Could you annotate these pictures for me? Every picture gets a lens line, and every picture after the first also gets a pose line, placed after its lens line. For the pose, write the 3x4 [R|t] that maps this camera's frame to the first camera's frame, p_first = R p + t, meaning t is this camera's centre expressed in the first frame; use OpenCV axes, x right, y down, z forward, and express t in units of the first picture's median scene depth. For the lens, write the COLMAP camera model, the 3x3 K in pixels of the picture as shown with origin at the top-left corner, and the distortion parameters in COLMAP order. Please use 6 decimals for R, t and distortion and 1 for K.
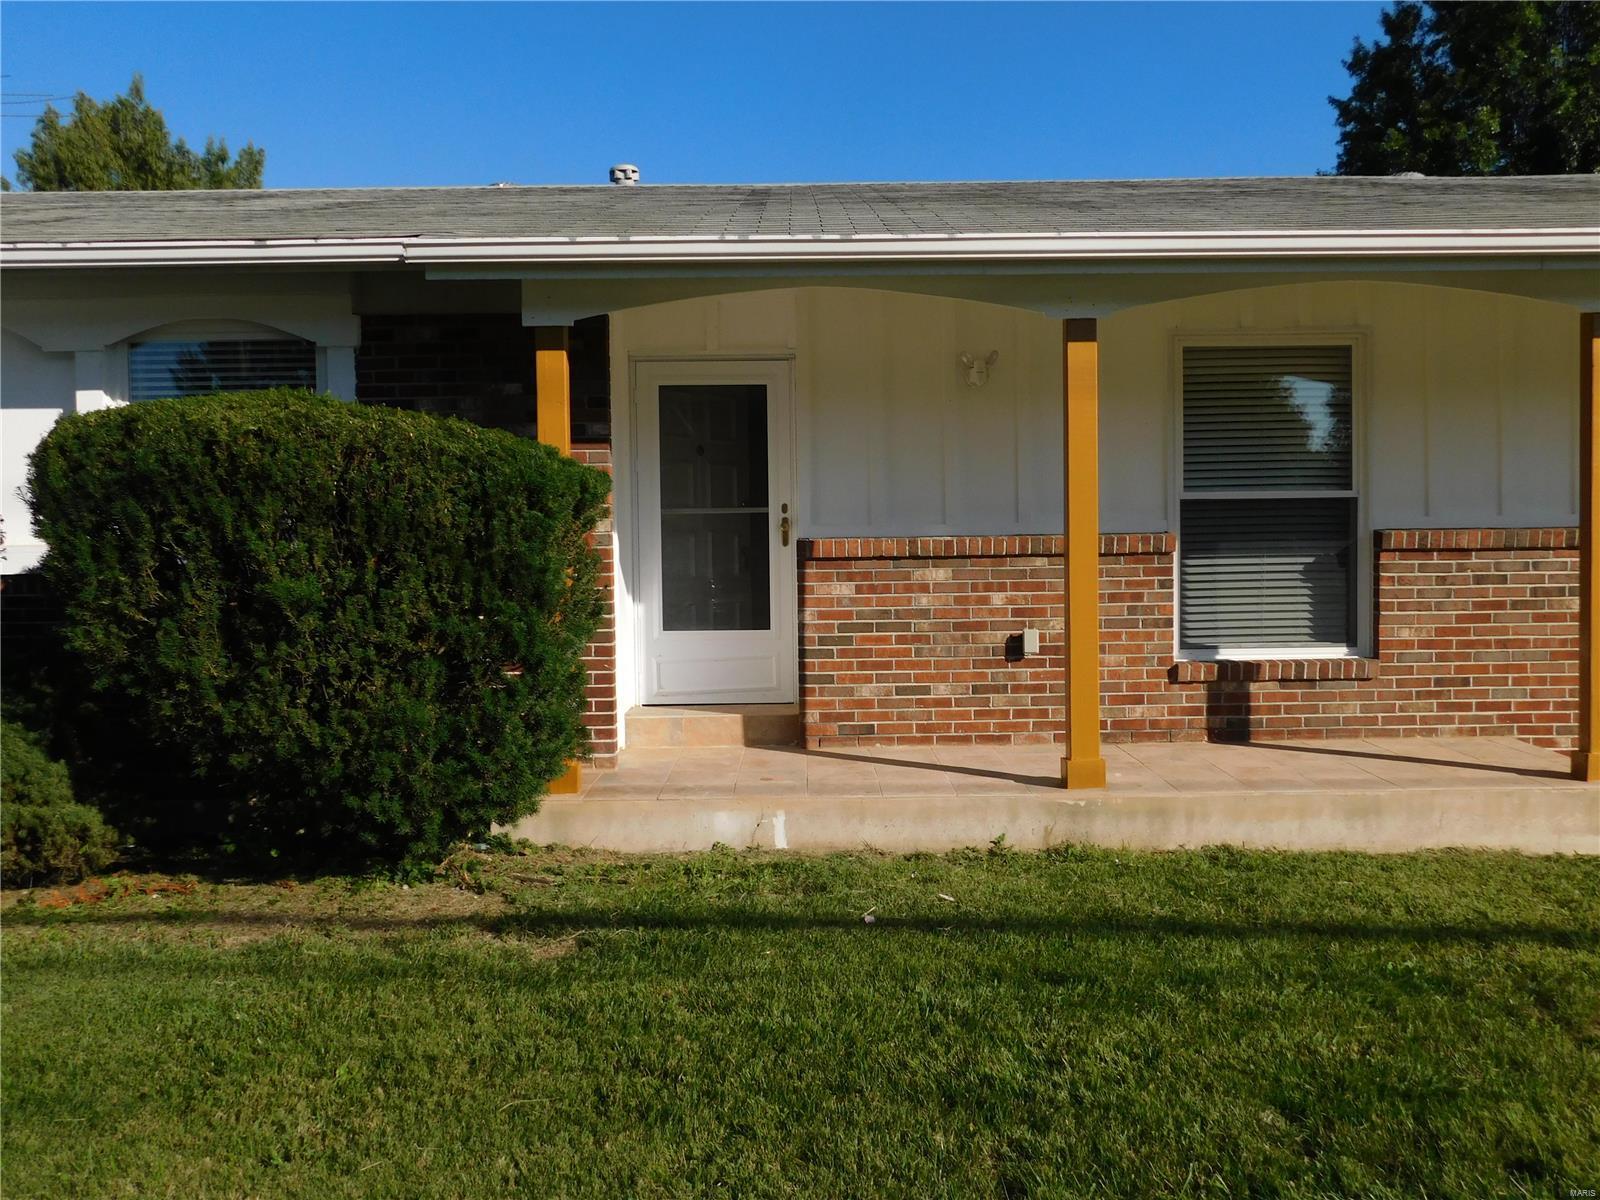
lens RADIAL K [[1306.2, 0, 803.0], [0, 1306.2, 596.7], [0, 0, 1]] dist [-0.001727, -0.001527]
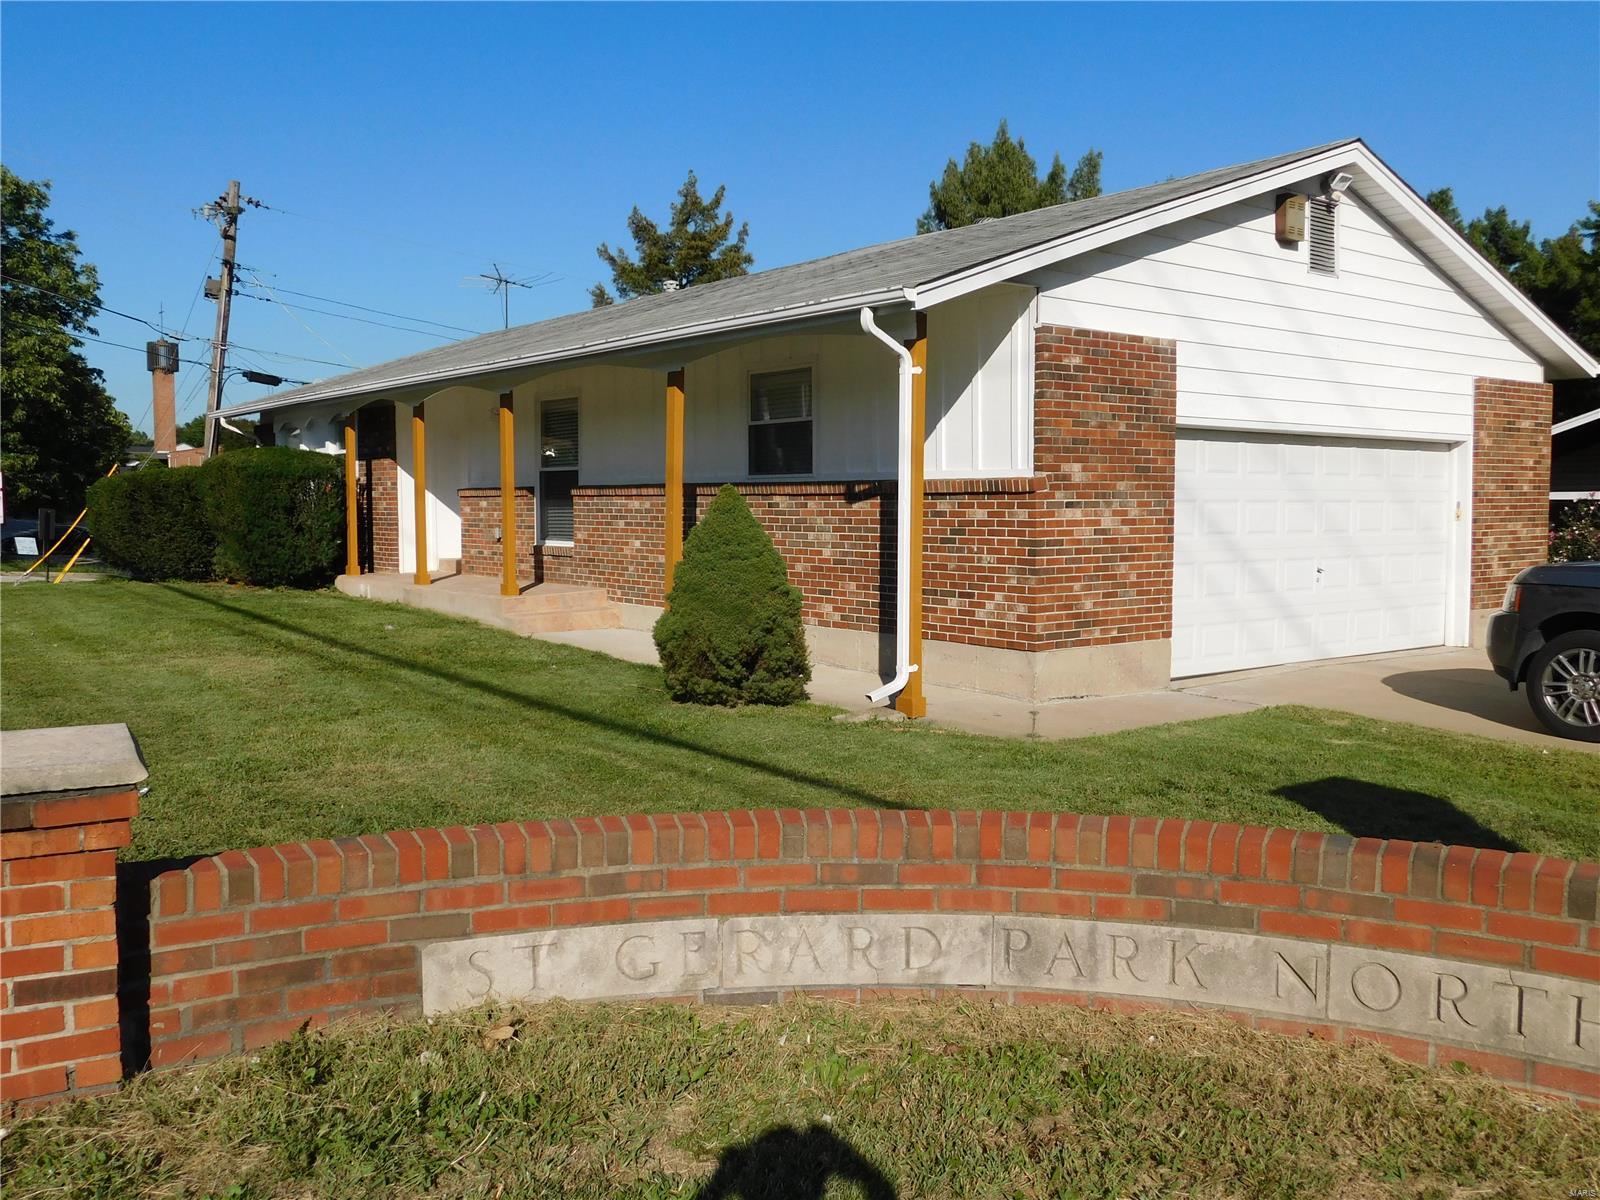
lens RADIAL K [[1387.9, 0, 798.9], [0, 1387.9, 610.8], [0, 0, 1]] dist [0.002848, 0.003446]
pose [[0.594540, 0.075610, -0.800503, 2.441437], [-0.026741, 0.996877, 0.074298, -0.025943], [0.803621, -0.022767, 0.594706, -0.033243]]
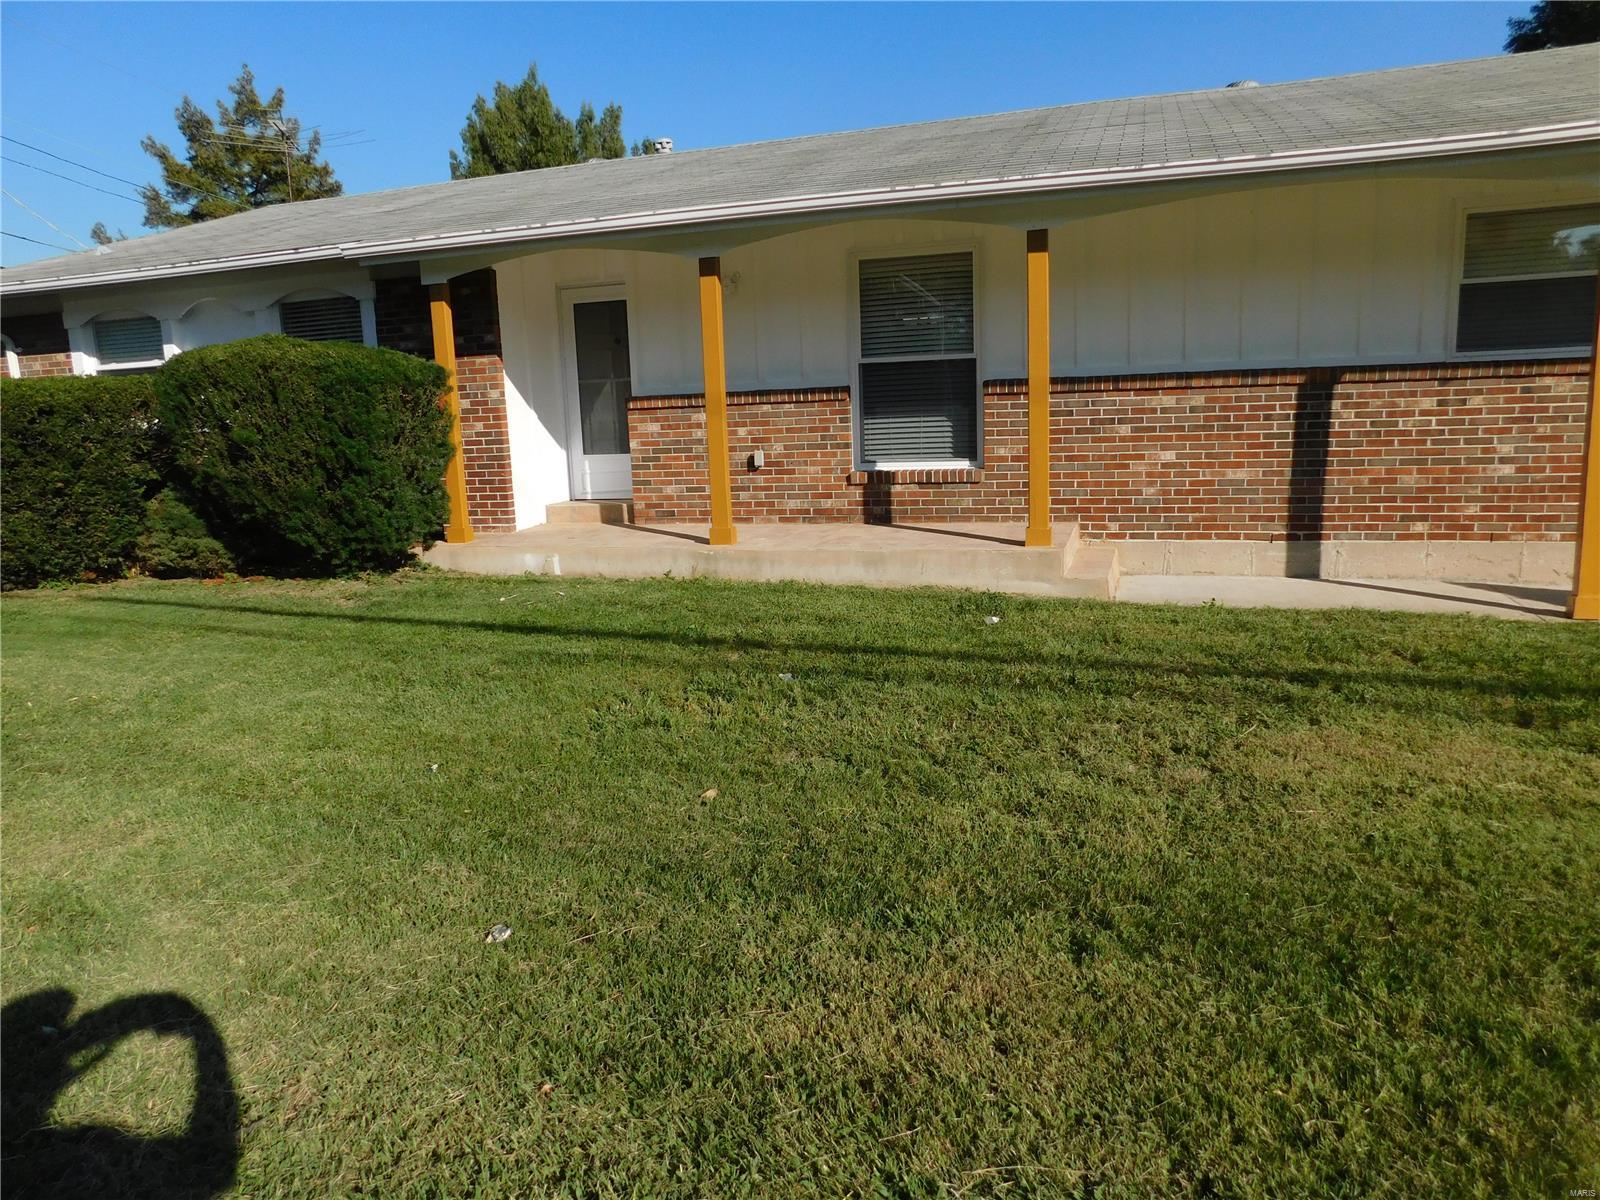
lens RADIAL K [[1071.0, 0, 794.5], [0, 1071.0, 594.6], [0, 0, 1]] dist [-0.038544, 0.025512]
pose [[0.944167, 0.033993, -0.327709, 0.641832], [0.014993, 0.989200, 0.145804, 0.008655], [0.329126, -0.142577, 0.933460, -0.222944]]
